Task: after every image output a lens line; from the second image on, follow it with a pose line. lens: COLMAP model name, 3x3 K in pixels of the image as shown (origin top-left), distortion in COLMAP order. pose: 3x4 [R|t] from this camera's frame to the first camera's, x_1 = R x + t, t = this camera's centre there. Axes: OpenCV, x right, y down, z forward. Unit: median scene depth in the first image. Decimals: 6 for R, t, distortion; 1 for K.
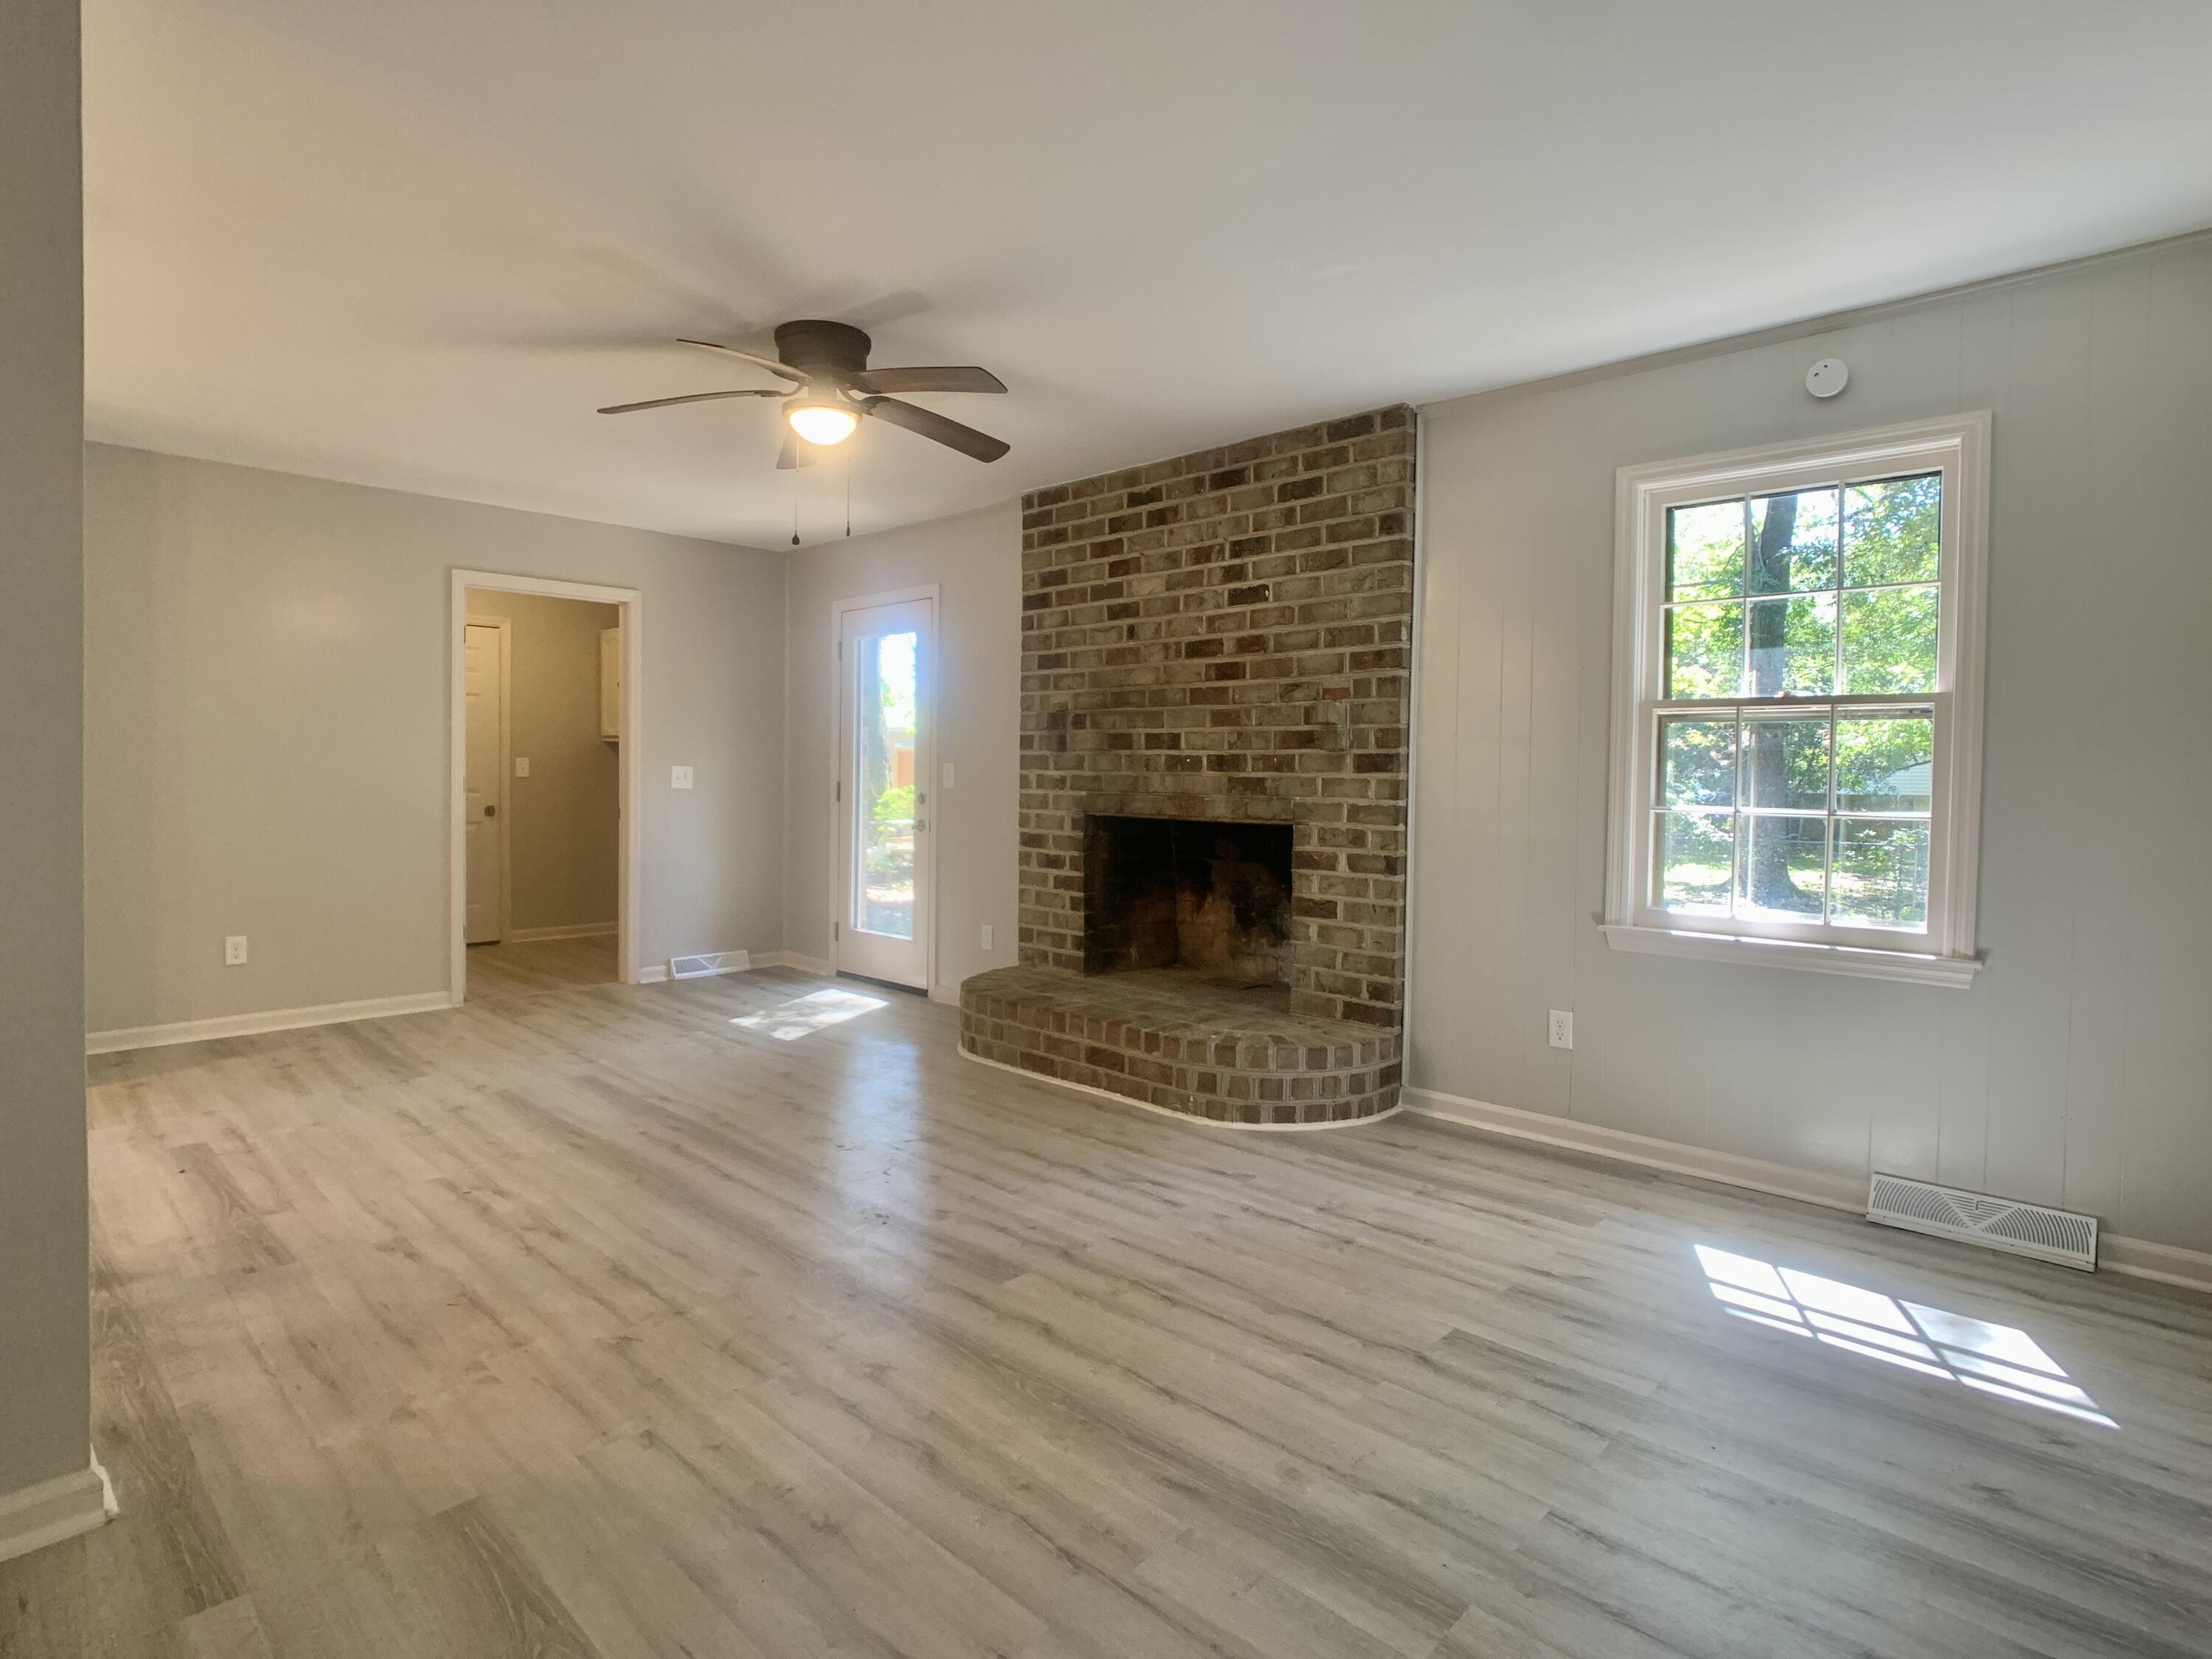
lens RADIAL K [[1129.3, 0, 1098.4], [0, 1129.3, 811.2], [0, 0, 1]] dist [-0.020205, -0.000299]
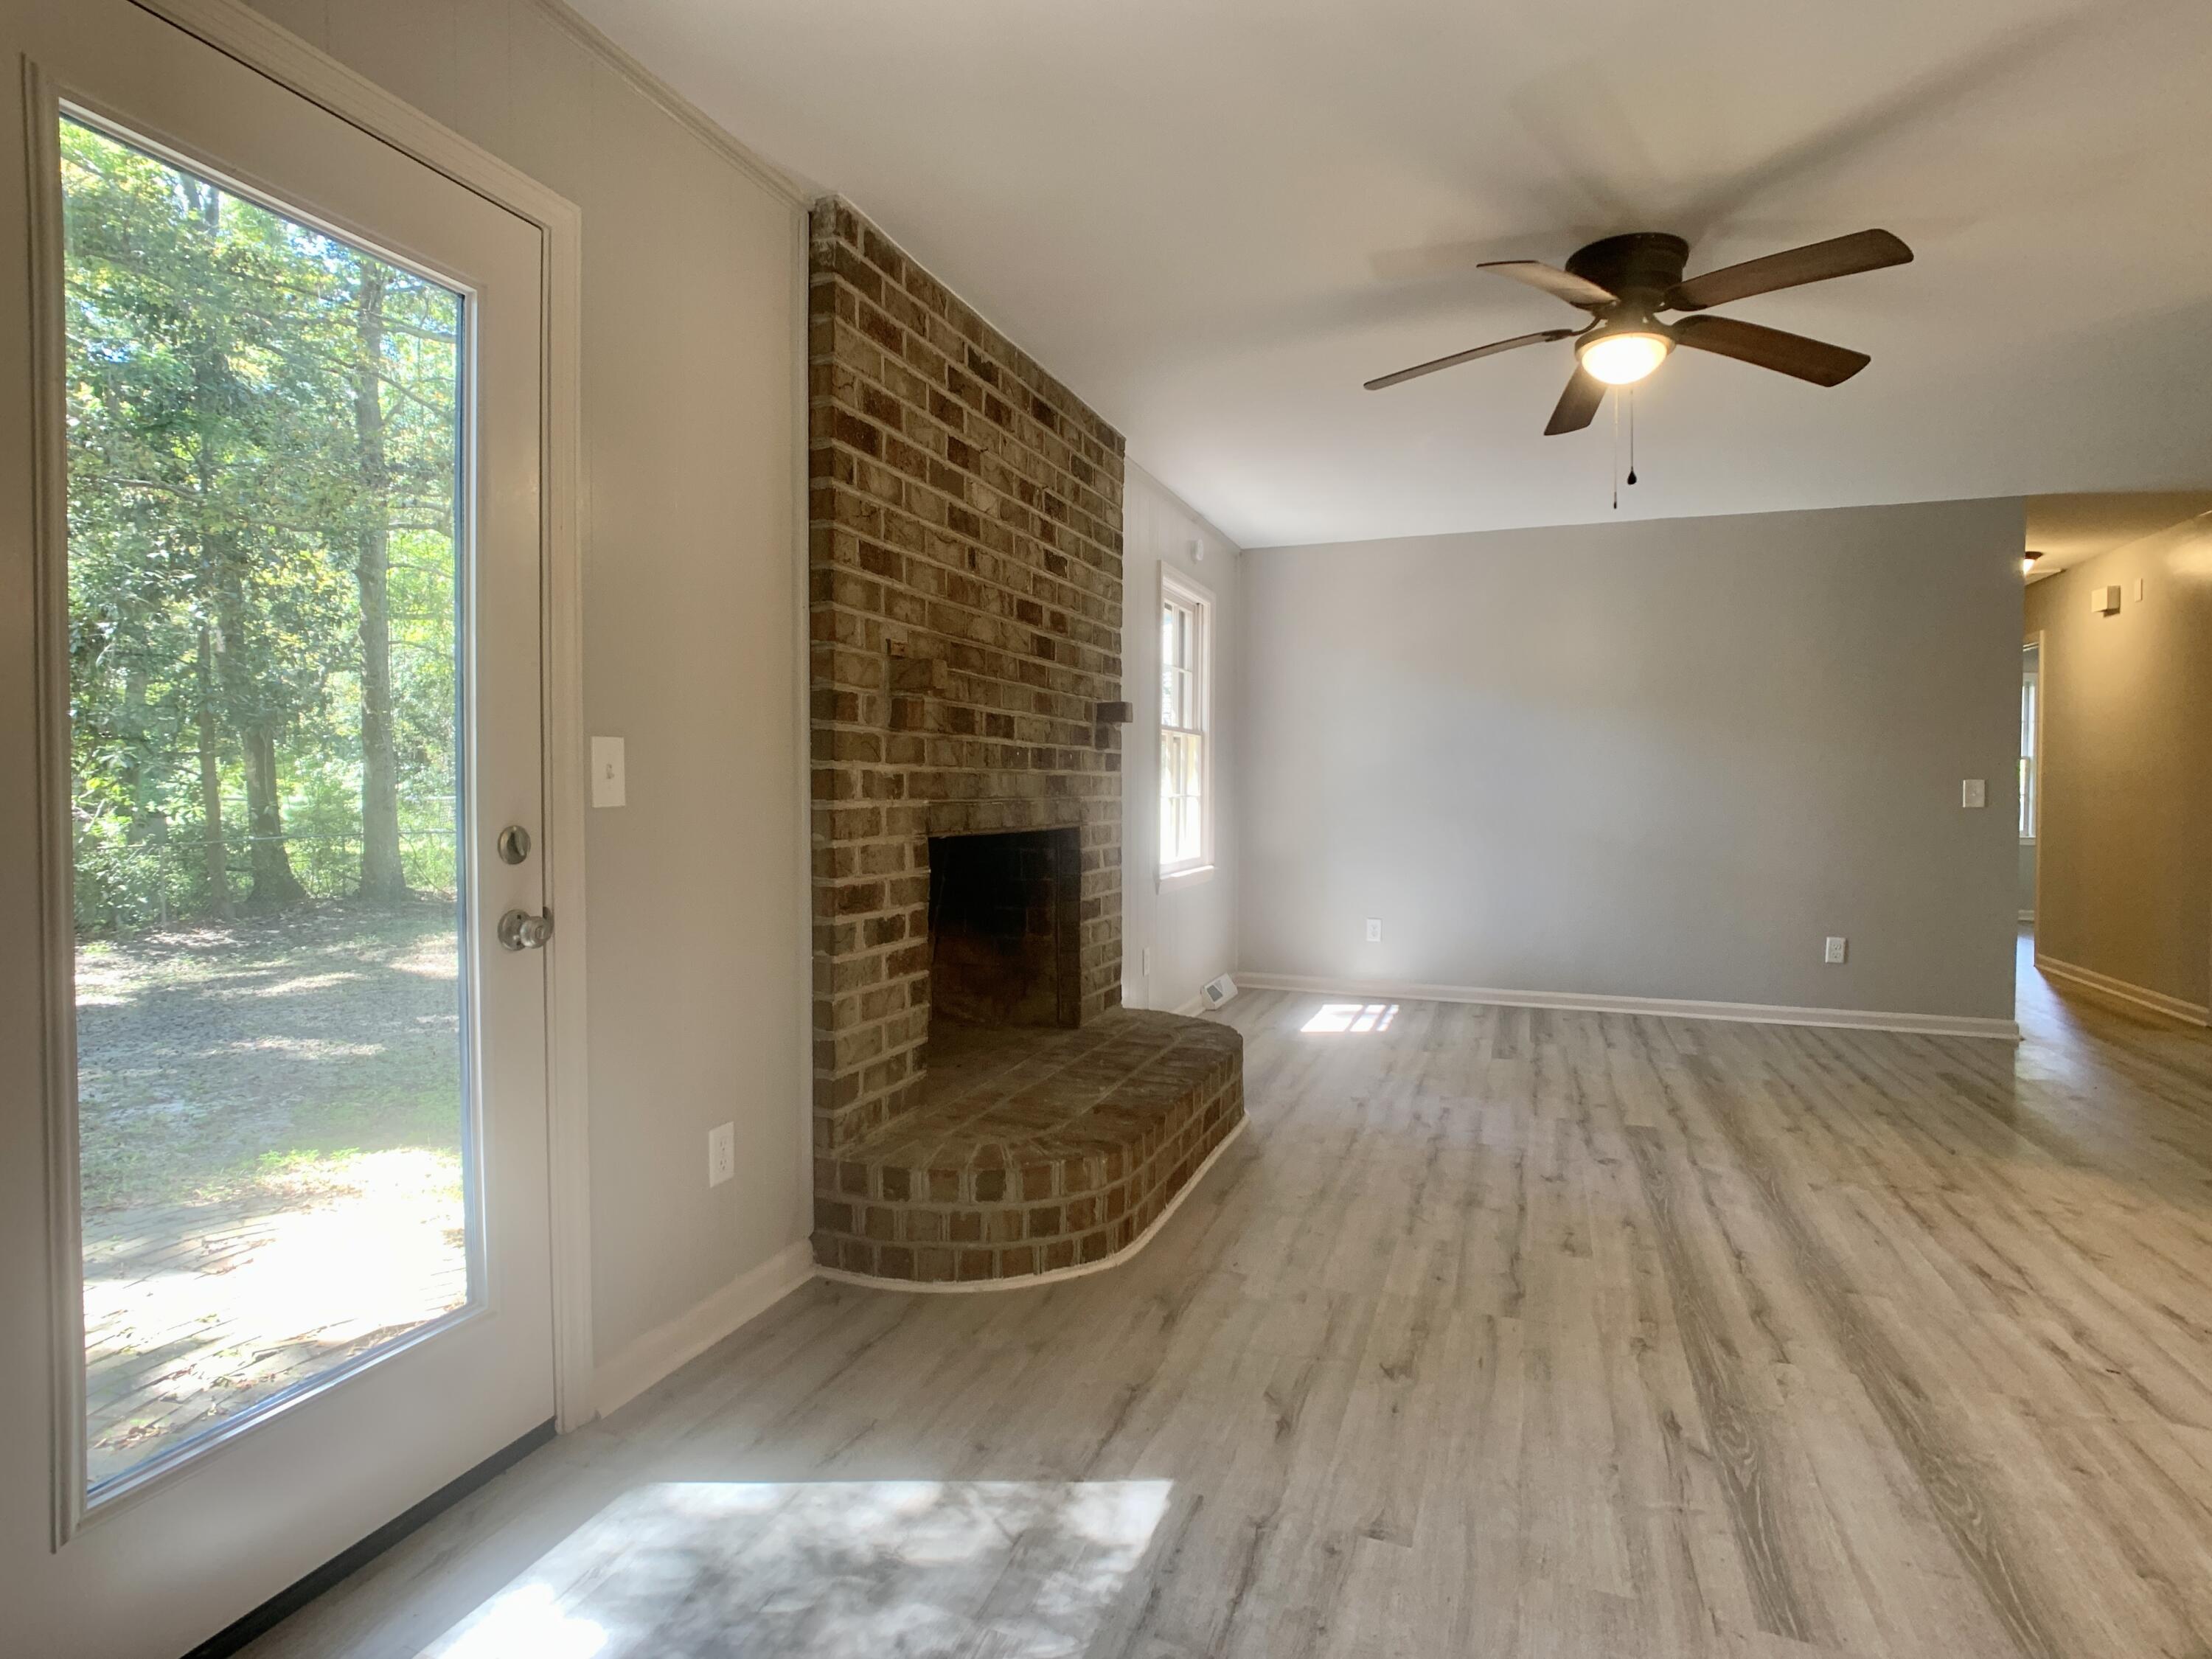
lens RADIAL K [[1110.0, 0, 1103.8], [0, 1110.0, 814.9], [0, 0, 1]] dist [0.000922, 0.000184]
pose [[-0.376631, -0.039519, 0.925520, -0.702331], [0.023150, 0.998376, 0.052050, -0.044884], [-0.926074, 0.041029, -0.375104, 1.345900]]
